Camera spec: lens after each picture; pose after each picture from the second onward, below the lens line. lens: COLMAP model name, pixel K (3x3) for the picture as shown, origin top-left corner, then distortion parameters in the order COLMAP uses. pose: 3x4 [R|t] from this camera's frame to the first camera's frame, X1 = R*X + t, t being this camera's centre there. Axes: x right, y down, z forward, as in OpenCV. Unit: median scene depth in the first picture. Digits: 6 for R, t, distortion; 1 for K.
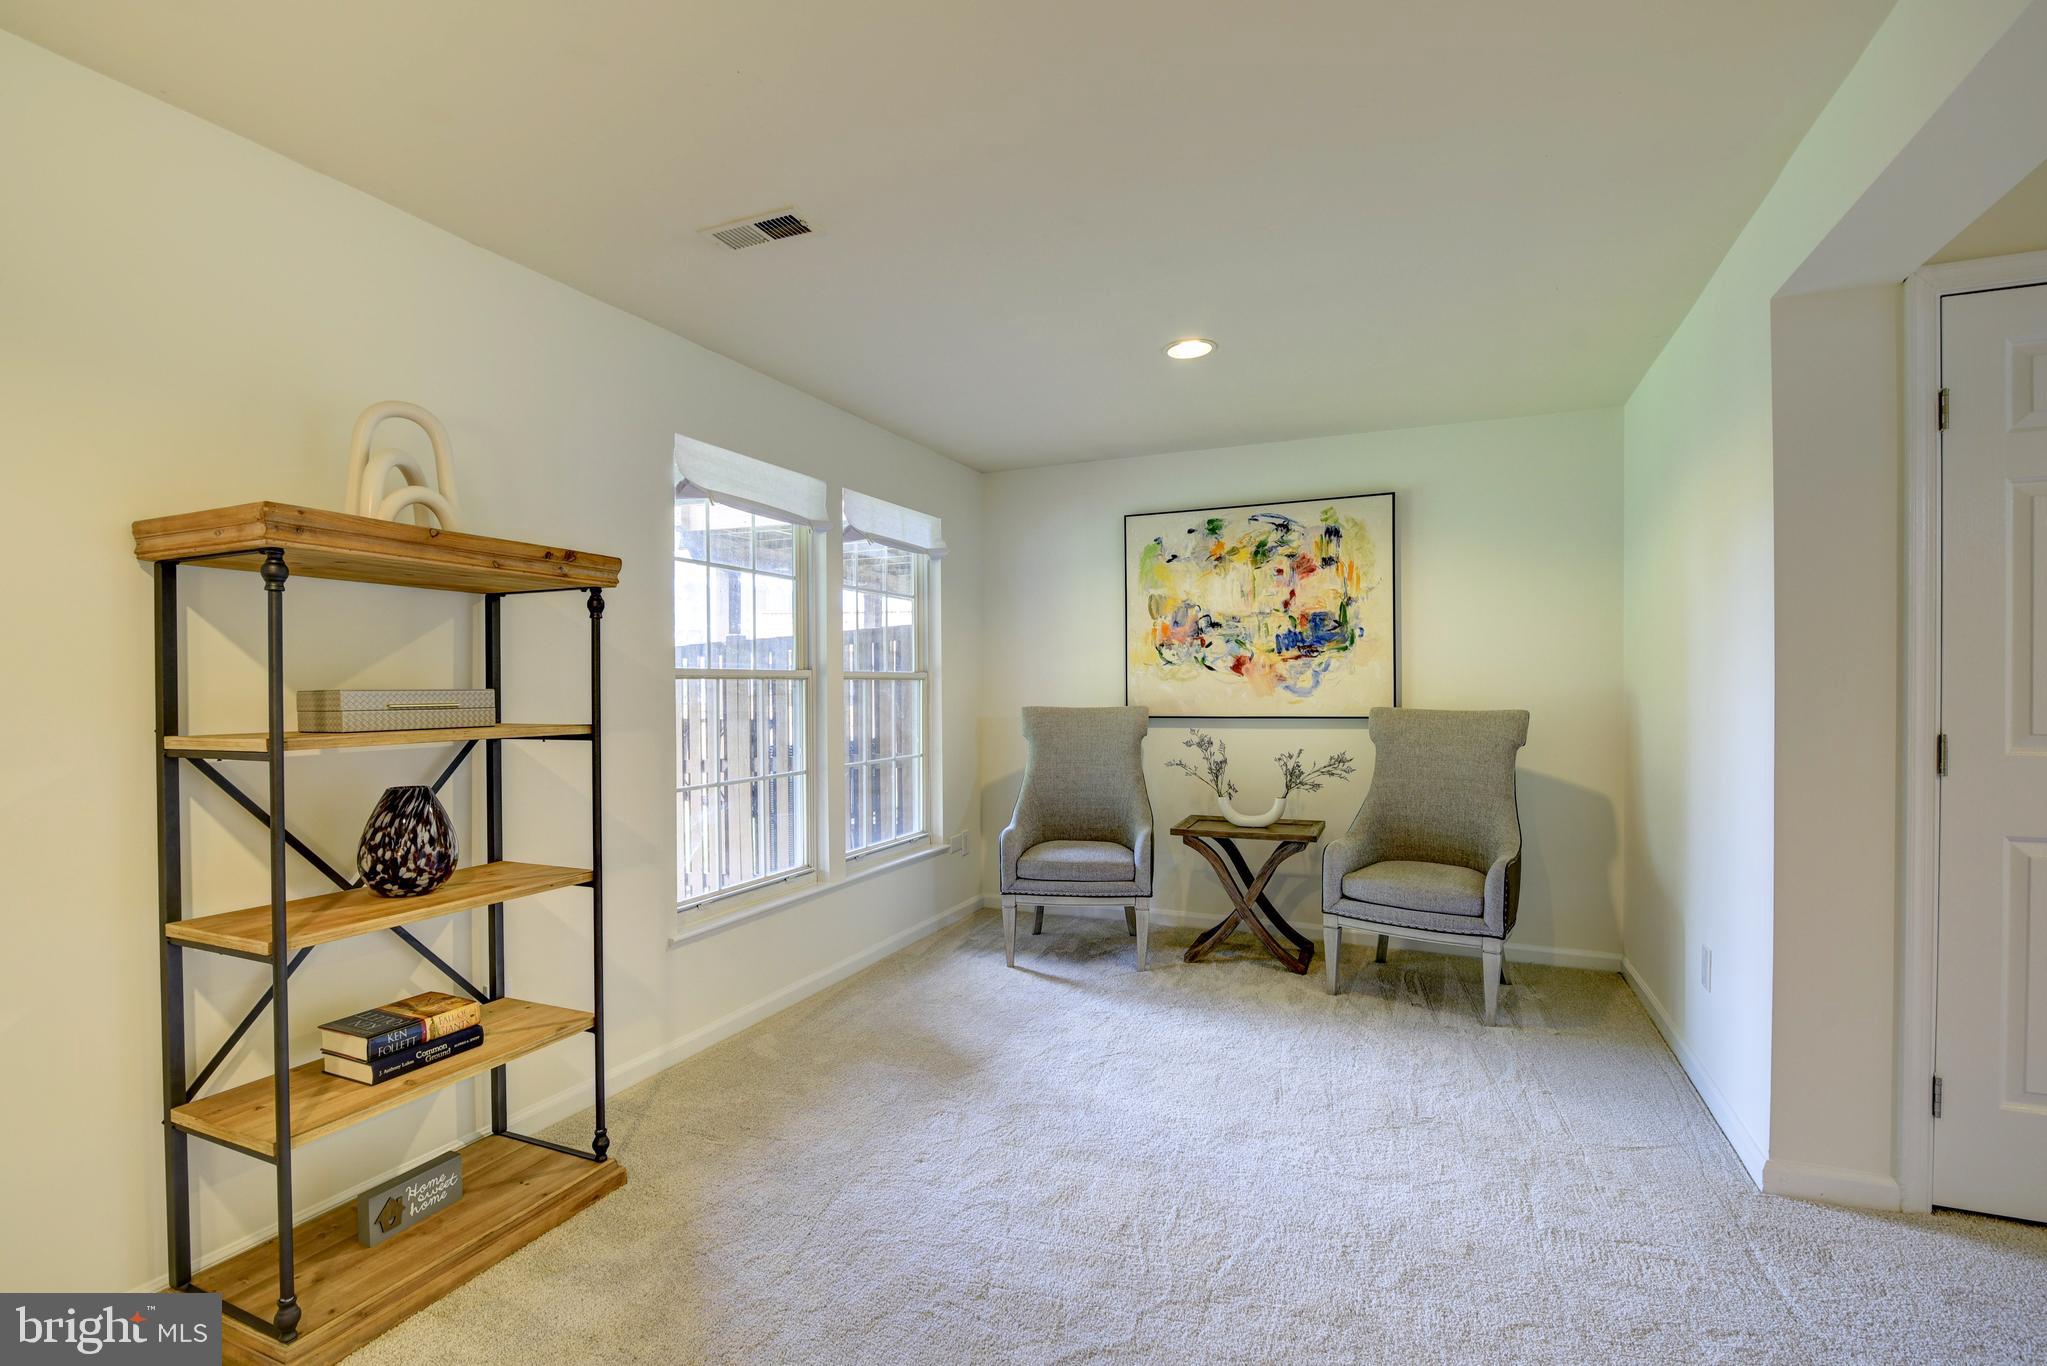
lens RADIAL K [[934.2, 0, 1025.5], [0, 934.2, 692.3], [0, 0, 1]] dist [-0.018717, 0.001124]
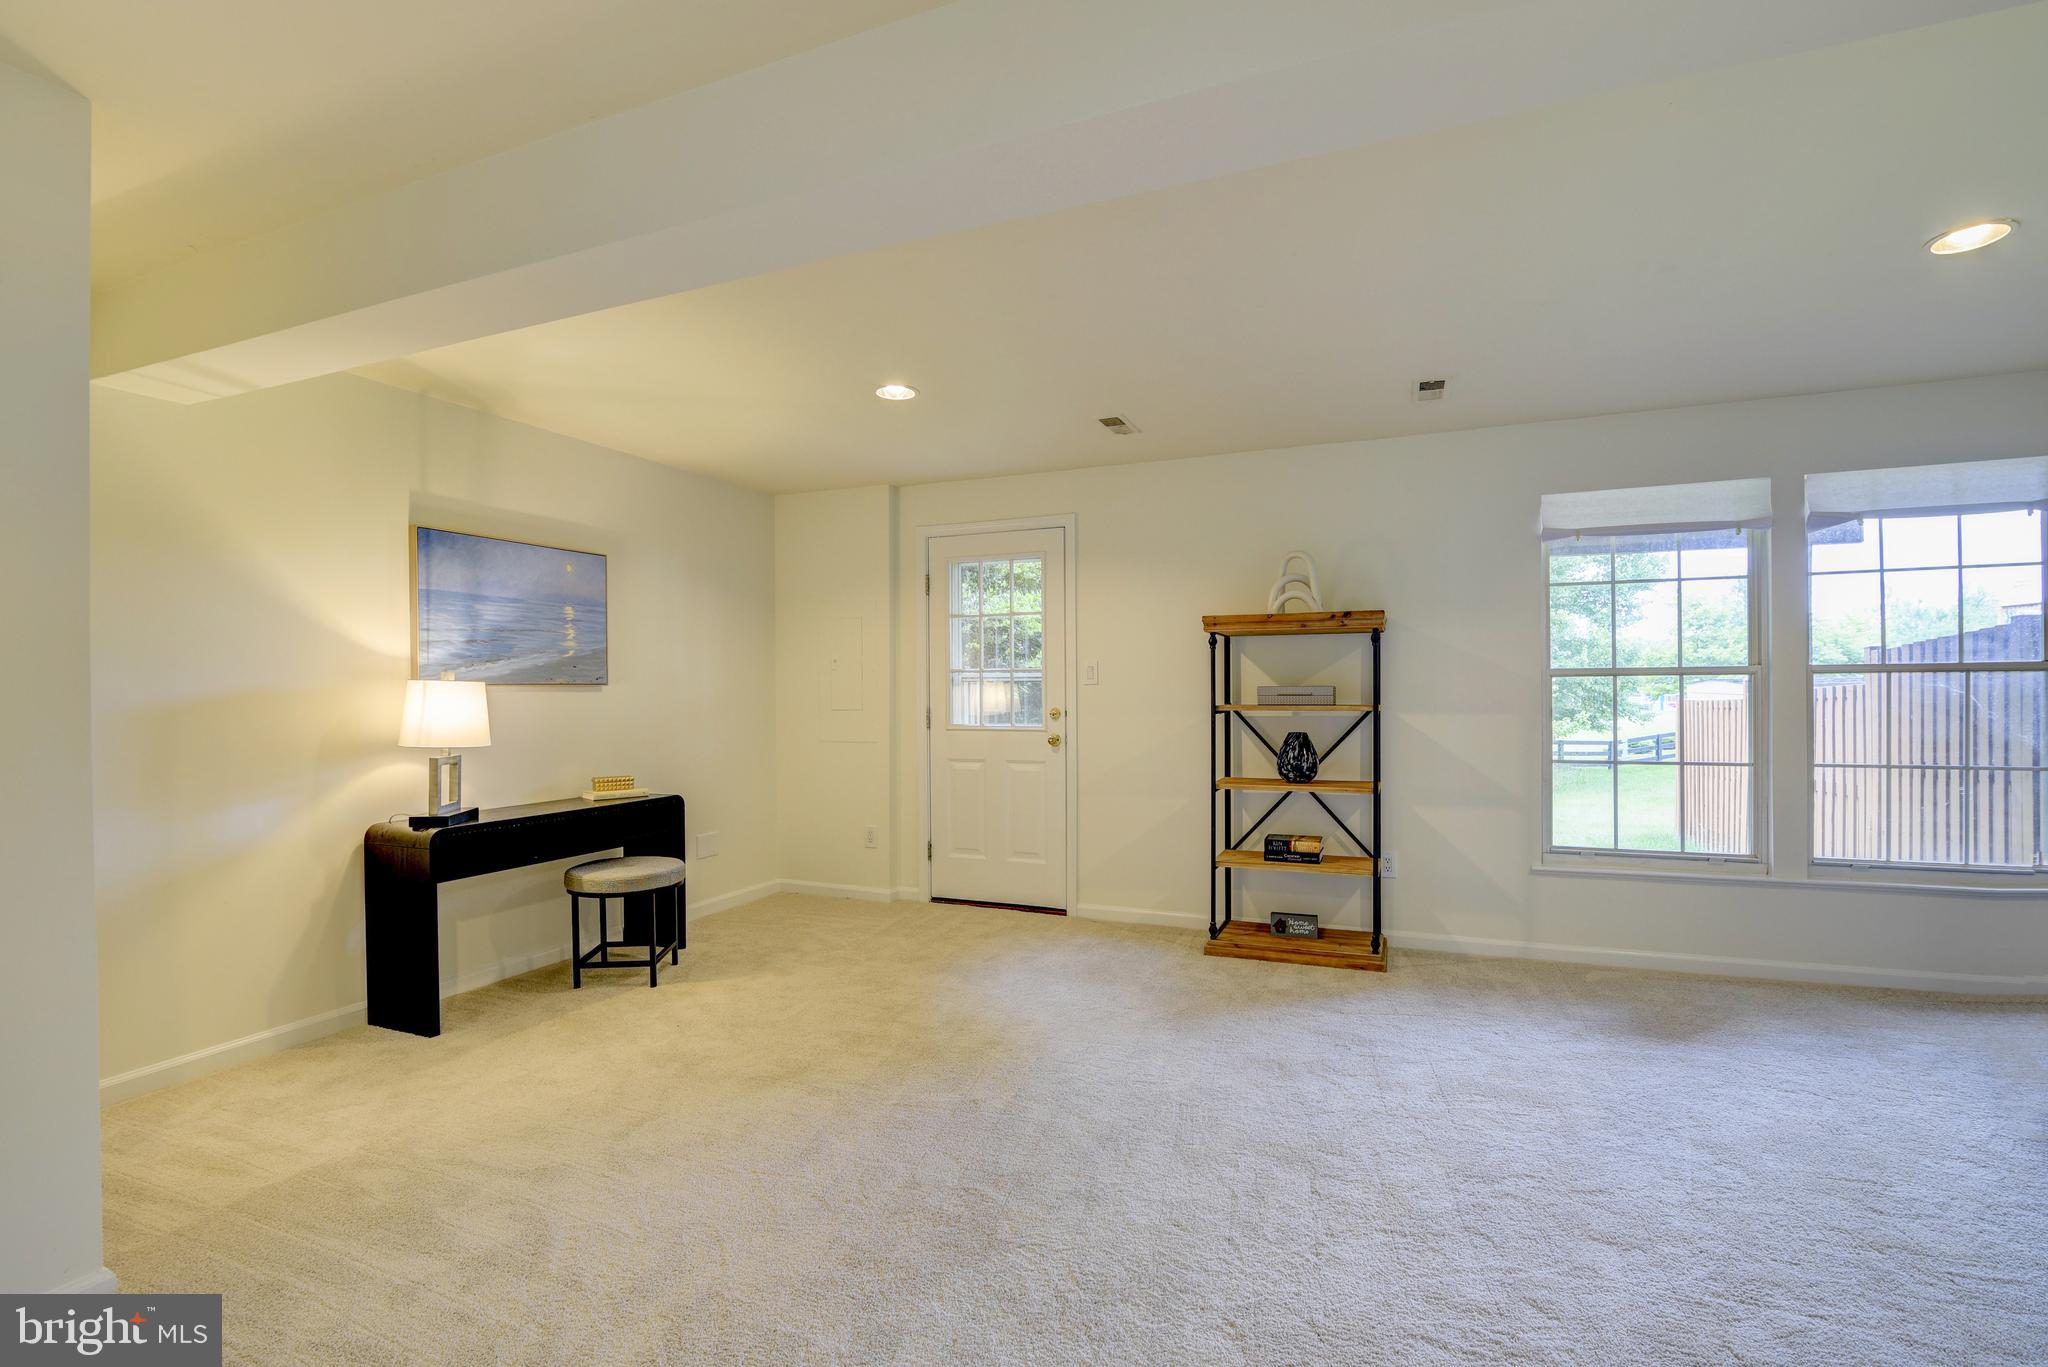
lens RADIAL K [[934.7, 0, 1017.9], [0, 934.7, 691.3], [0, 0, 1]] dist [-0.018717, 0.001124]
pose [[0.018120, 0.008591, -0.999799, 0.937525], [0.001669, 0.999961, 0.008623, -0.006696], [0.999834, -0.001825, 0.018105, 0.210027]]
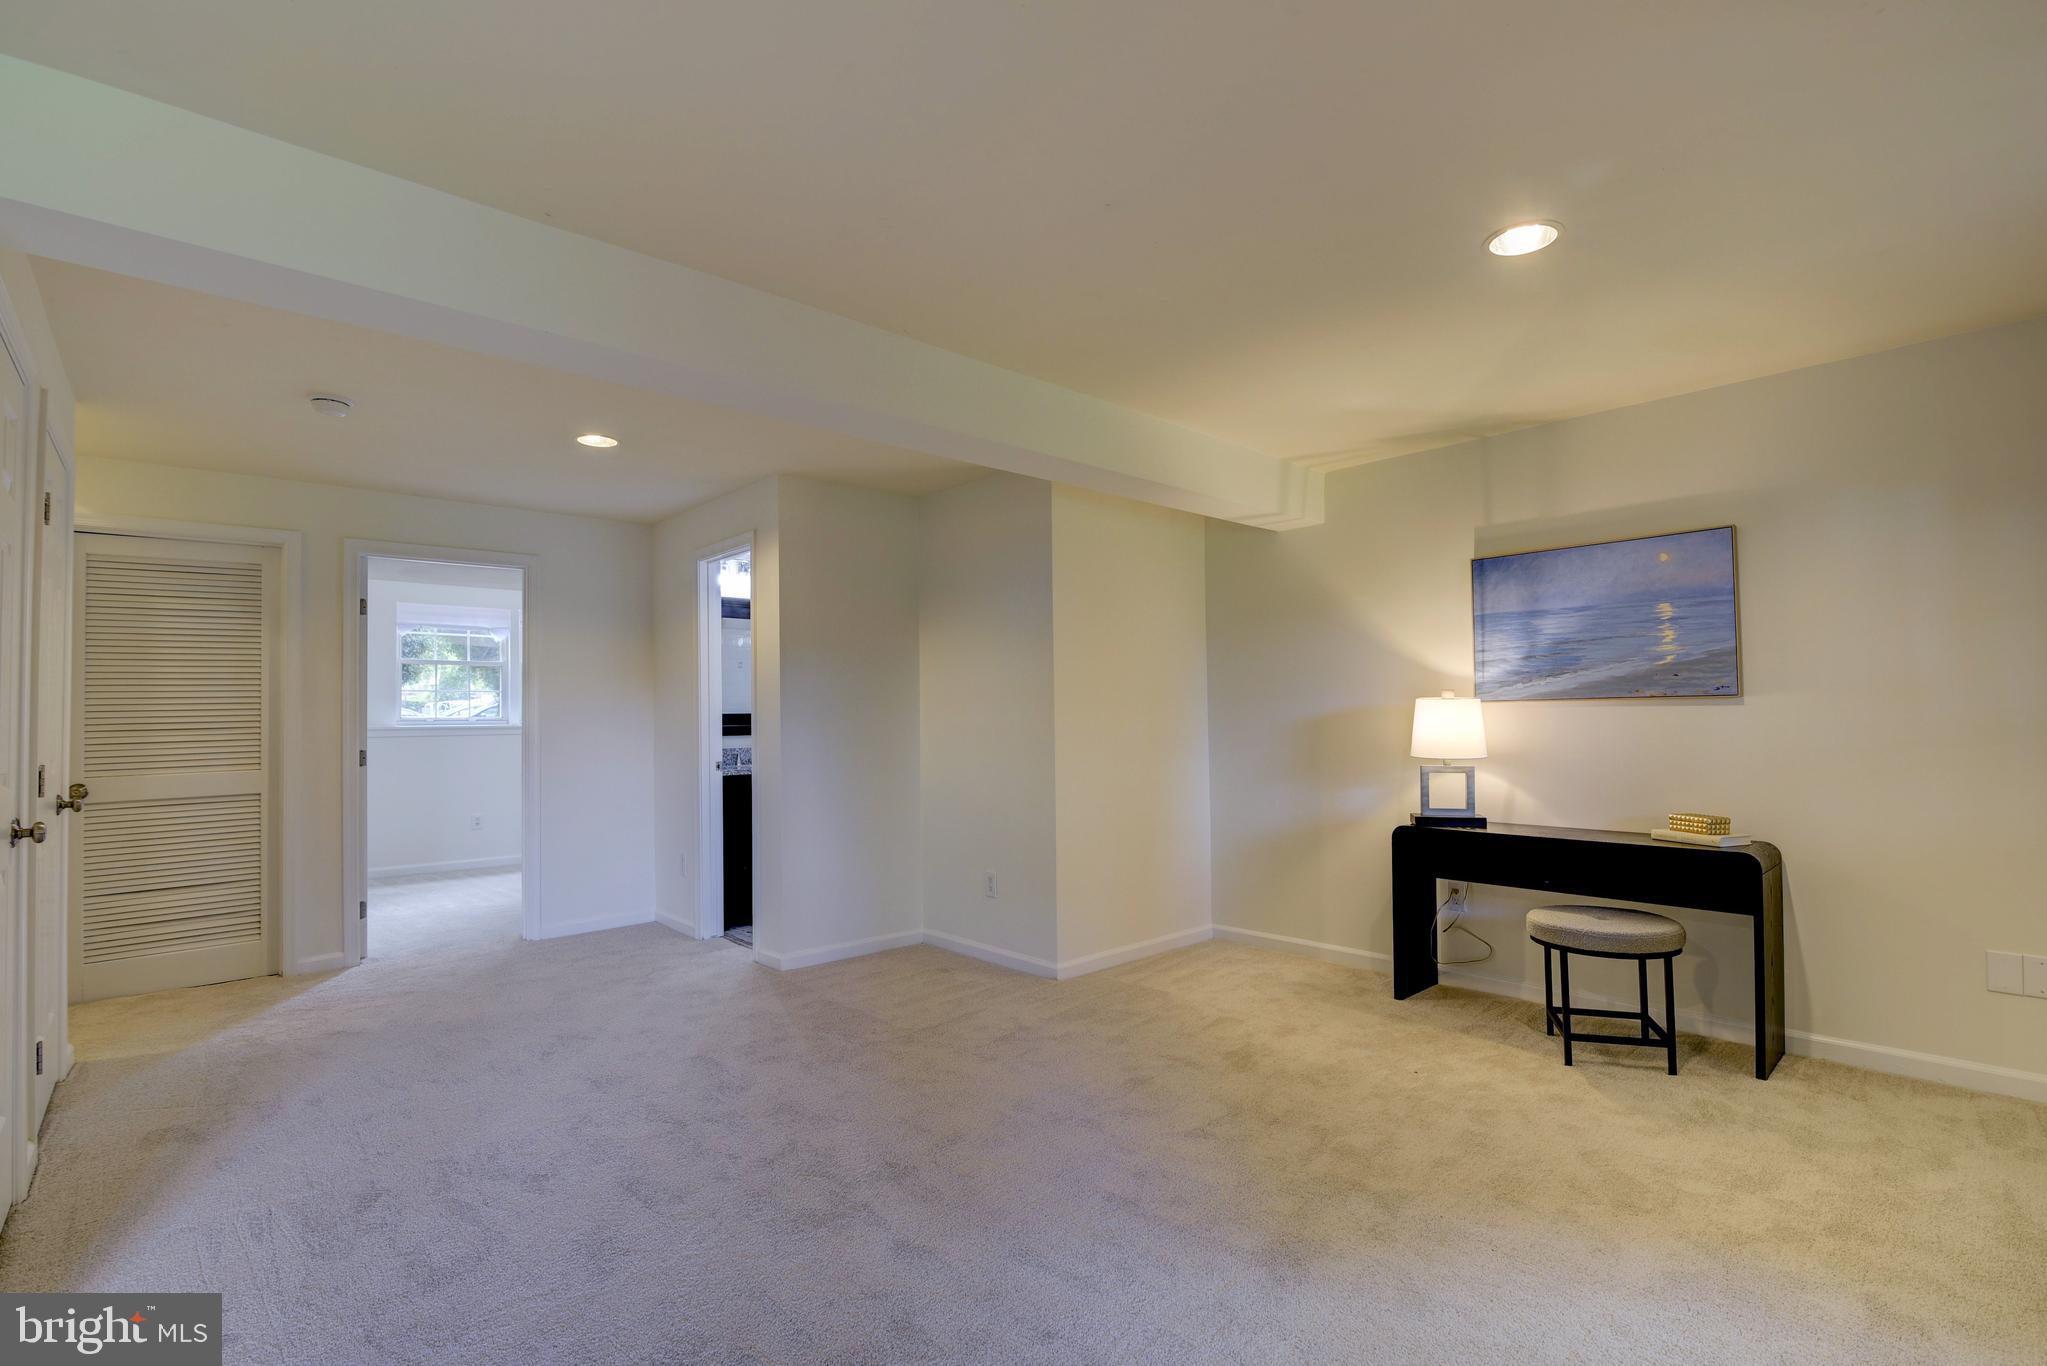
lens RADIAL K [[934.2, 0, 1016.7], [0, 934.2, 684.3], [0, 0, 1]] dist [-0.018717, 0.001124]
pose [[-0.916354, 0.030189, 0.399229, -0.149776], [0.019451, 0.999333, -0.030921, -0.001971], [-0.399896, -0.020570, -0.916330, 0.917060]]
